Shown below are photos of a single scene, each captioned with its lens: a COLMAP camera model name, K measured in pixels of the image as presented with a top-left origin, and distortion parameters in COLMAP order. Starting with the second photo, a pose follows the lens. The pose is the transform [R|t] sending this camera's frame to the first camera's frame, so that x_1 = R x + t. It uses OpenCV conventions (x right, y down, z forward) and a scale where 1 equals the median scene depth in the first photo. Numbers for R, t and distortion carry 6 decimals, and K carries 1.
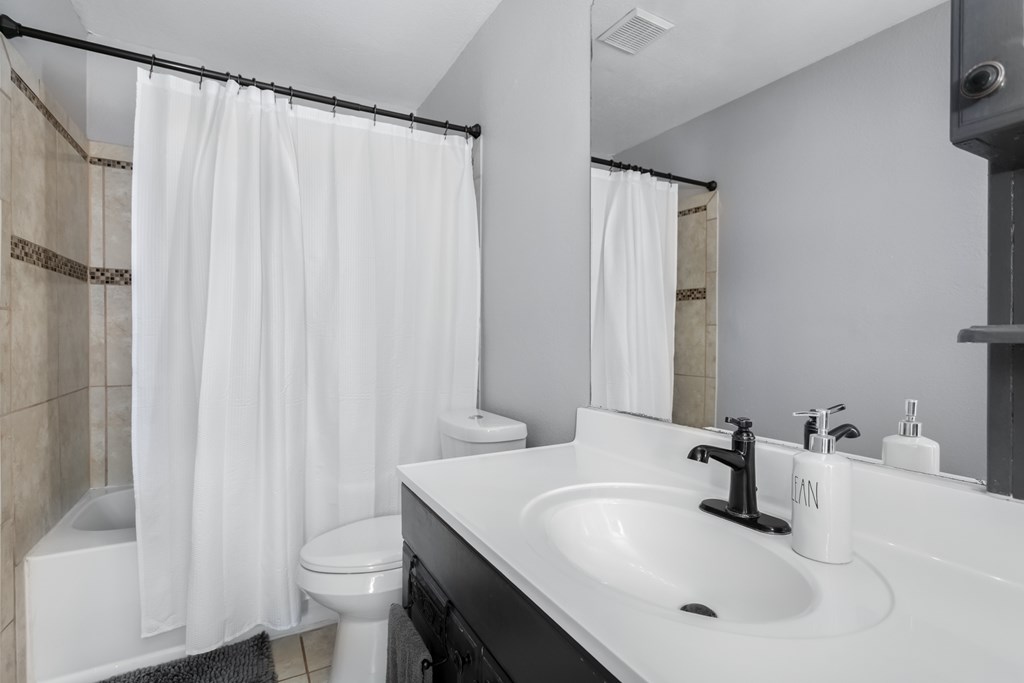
lens RADIAL K [[533.5, 0, 512.0], [0, 533.5, 341.5], [0, 0, 1]] dist [0.000378, 0.000488]
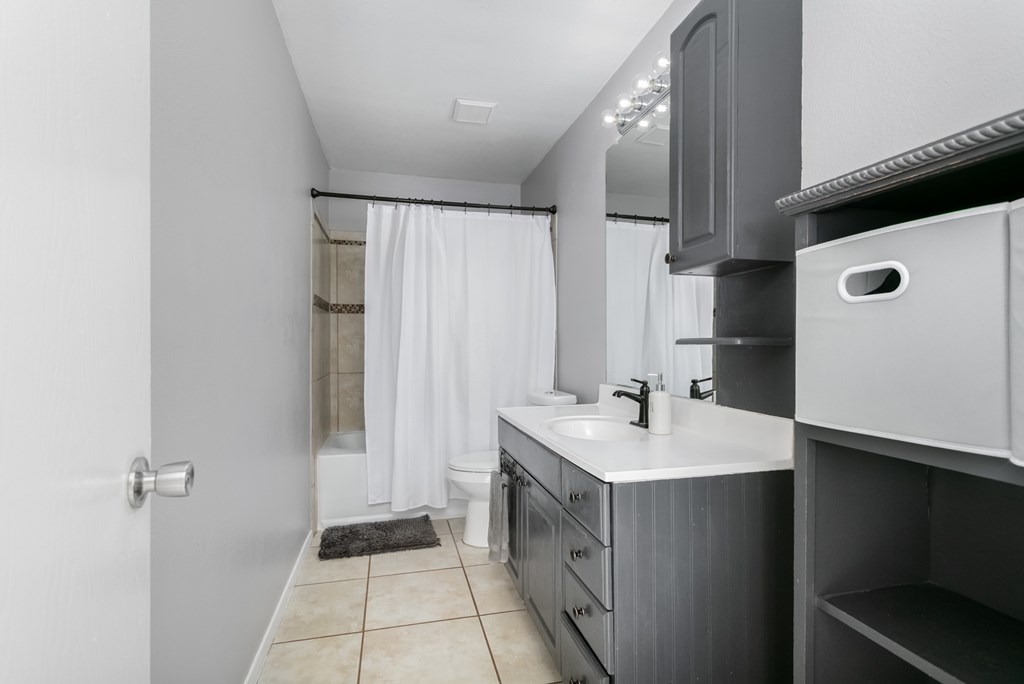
lens RADIAL K [[533.5, 0, 512.0], [0, 533.5, 342.0], [0, 0, 1]] dist [0.000378, 0.000488]
pose [[0.972943, -0.004339, -0.231006, 0.209577], [0.001660, 0.999929, -0.011789, 0.006428], [0.231041, 0.011086, 0.972881, -0.640873]]
